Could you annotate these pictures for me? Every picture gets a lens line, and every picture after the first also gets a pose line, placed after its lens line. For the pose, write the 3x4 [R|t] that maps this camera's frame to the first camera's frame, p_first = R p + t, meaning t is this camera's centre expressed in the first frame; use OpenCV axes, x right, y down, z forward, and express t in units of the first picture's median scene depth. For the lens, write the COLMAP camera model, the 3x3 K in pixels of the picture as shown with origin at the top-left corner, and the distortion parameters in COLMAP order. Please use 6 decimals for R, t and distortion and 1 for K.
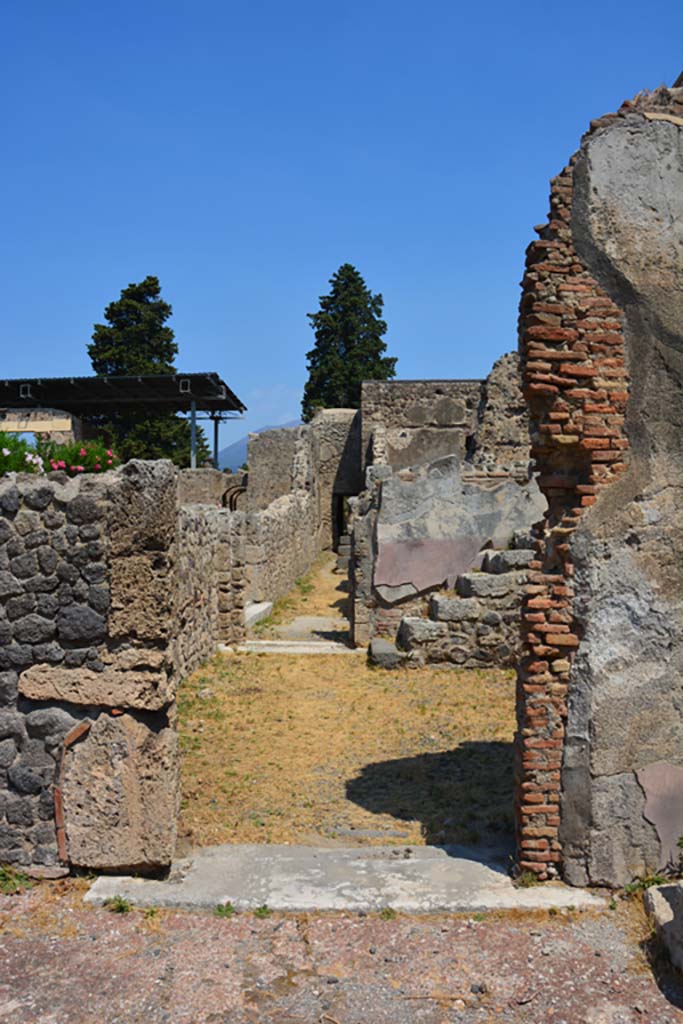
lens RADIAL K [[850.7, 0, 331.6], [0, 850.7, 520.1], [0, 0, 1]] dist [-0.135982, 0.041695]
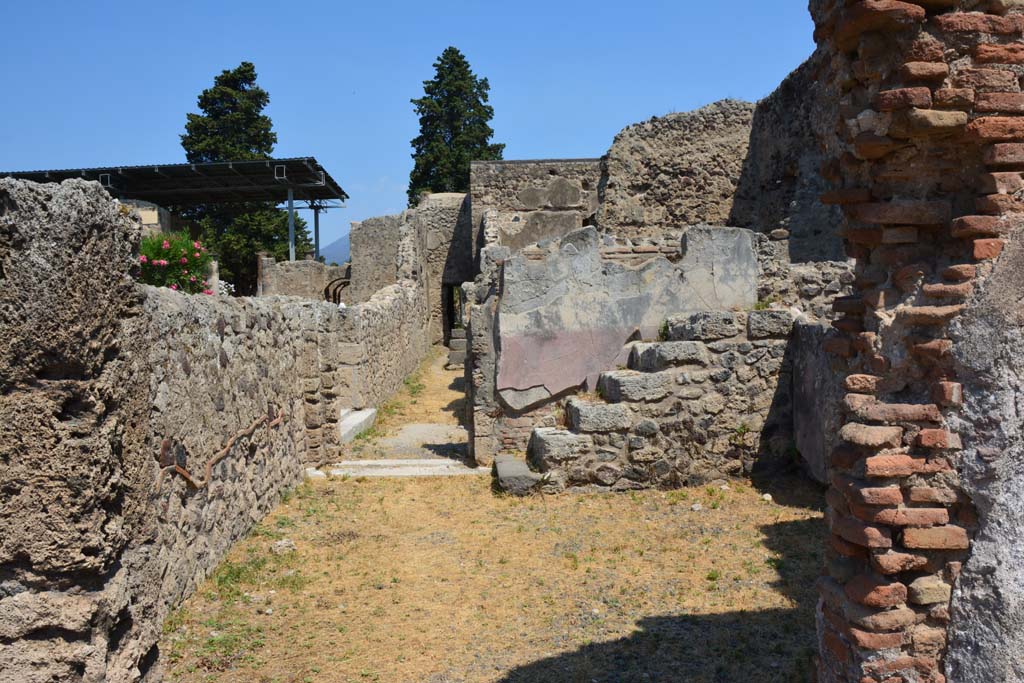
lens RADIAL K [[850.7, 0, 510.6], [0, 850.7, 342.5], [0, 0, 1]] dist [-0.135982, 0.041695]
pose [[0.996385, -0.028585, 0.080002, -0.000955], [0.025677, 0.998980, 0.037154, 0.002229], [-0.080983, -0.034965, 0.996102, 0.192956]]
